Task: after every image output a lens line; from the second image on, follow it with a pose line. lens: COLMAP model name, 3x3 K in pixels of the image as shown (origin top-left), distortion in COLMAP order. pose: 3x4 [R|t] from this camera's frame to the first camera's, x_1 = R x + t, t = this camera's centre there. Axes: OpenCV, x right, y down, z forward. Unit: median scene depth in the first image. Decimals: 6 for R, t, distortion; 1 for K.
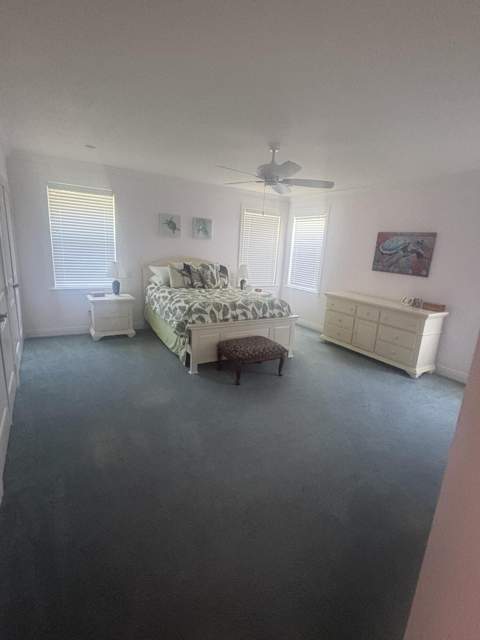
lens RADIAL K [[312.6, 0, 239.3], [0, 312.6, 321.5], [0, 0, 1]] dist [0.001019, -0.000858]
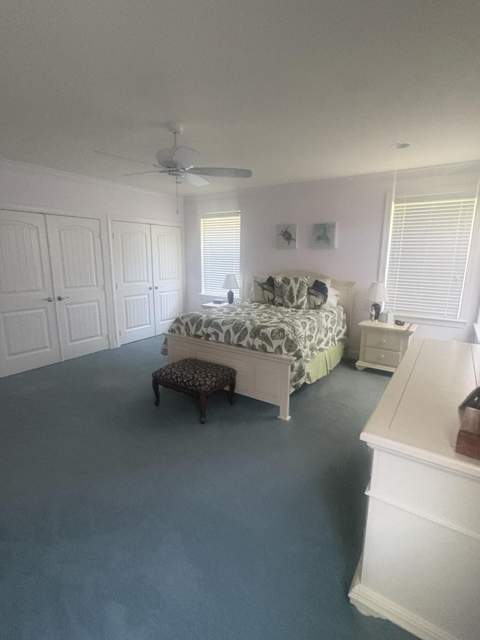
lens RADIAL K [[312.6, 0, 241.1], [0, 312.6, 317.8], [0, 0, 1]] dist [0.001019, -0.000858]
pose [[0.420996, 0.124199, -0.898519, 0.615810], [-0.201208, 0.978690, 0.041006, -0.090853], [0.884465, 0.163526, 0.437014, 0.559828]]
